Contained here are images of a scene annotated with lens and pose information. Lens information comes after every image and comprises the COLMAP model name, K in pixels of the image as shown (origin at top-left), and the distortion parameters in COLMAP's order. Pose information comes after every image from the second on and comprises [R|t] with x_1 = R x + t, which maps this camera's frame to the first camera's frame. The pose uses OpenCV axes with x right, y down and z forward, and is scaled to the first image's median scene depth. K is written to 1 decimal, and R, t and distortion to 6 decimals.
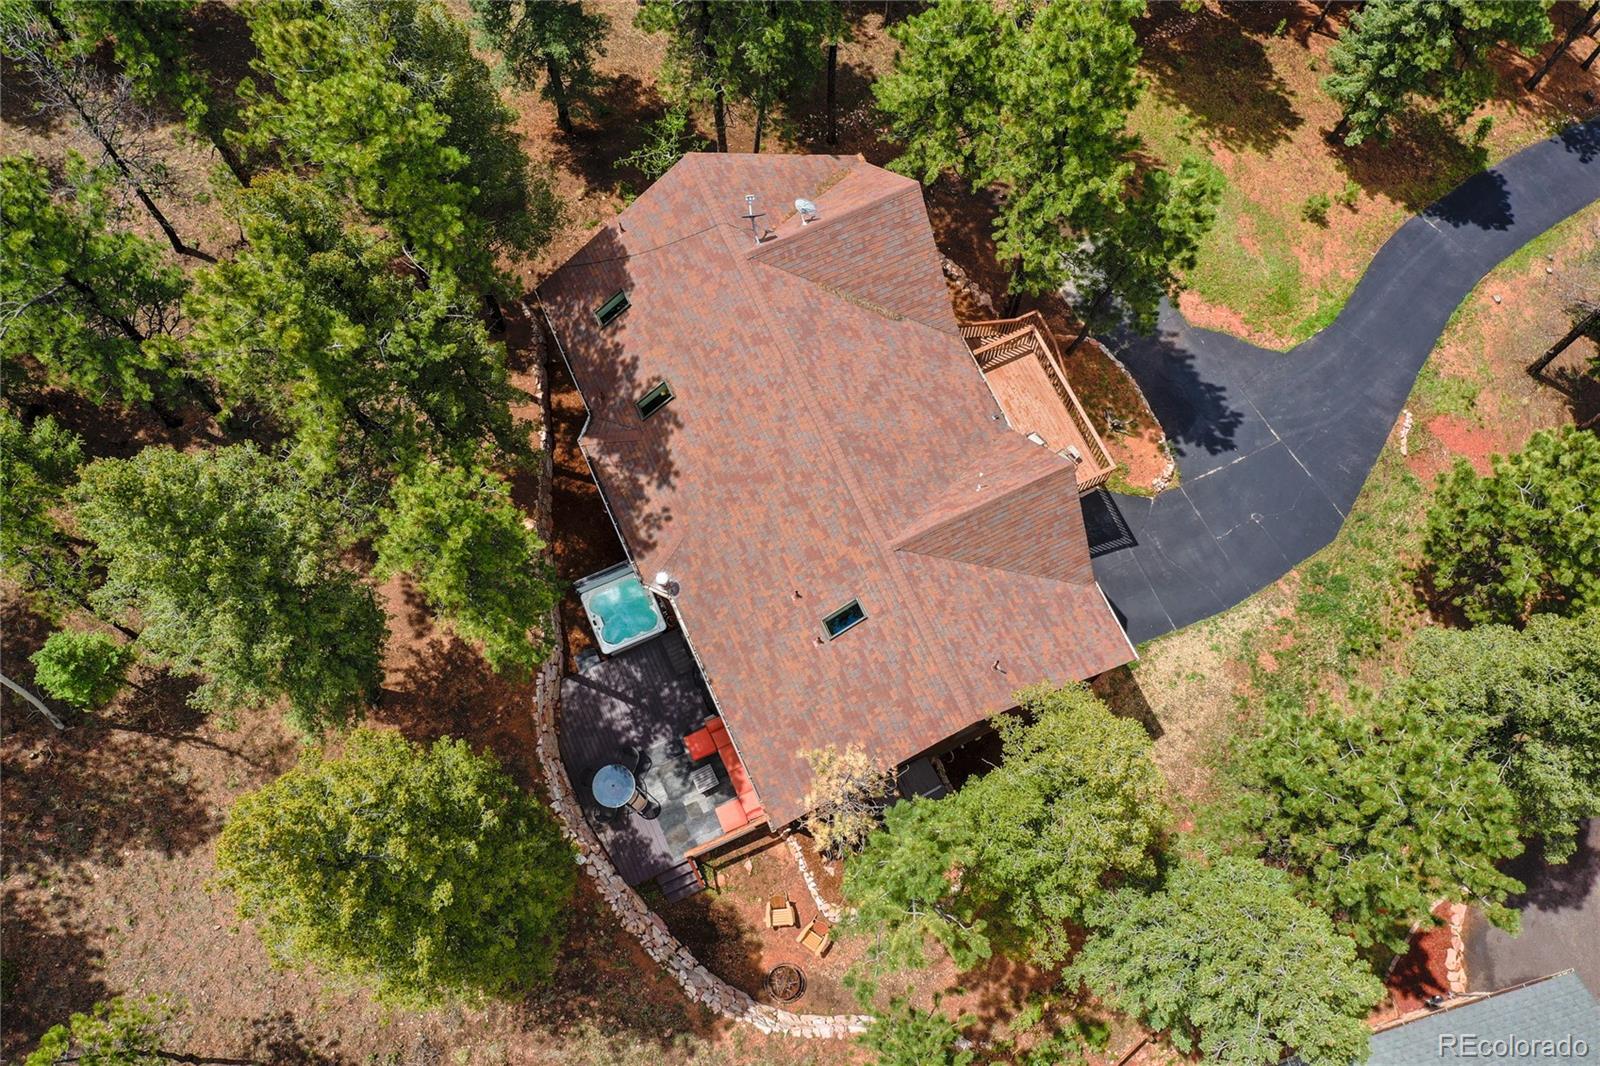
lens RADIAL K [[1283.1, 0, 800.0], [0, 1283.1, 533.0], [0, 0, 1]] dist [0.006648, -0.004244]
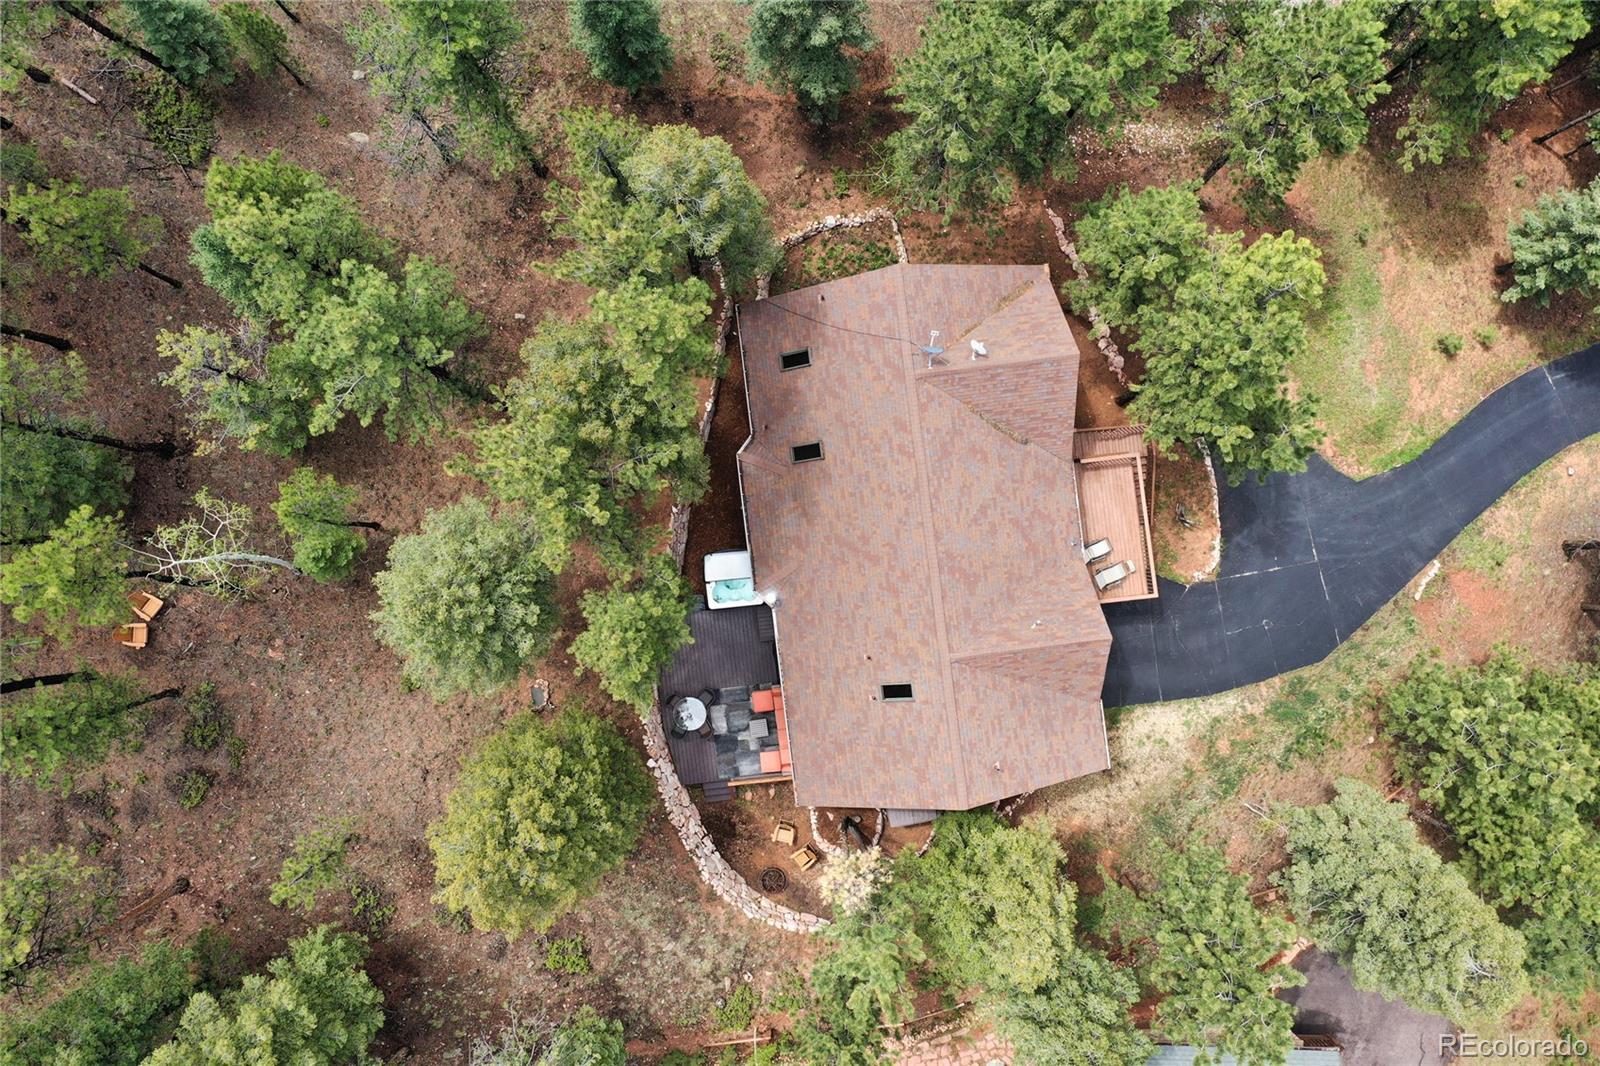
lens RADIAL K [[1283.1, 0, 800.0], [0, 1283.1, 533.0], [0, 0, 1]] dist [0.006648, -0.004244]
pose [[0.953169, 0.302424, 0.002960, -0.096755], [-0.288522, 0.906331, 0.308738, -0.390659], [0.090687, -0.295133, 0.951143, -0.159033]]
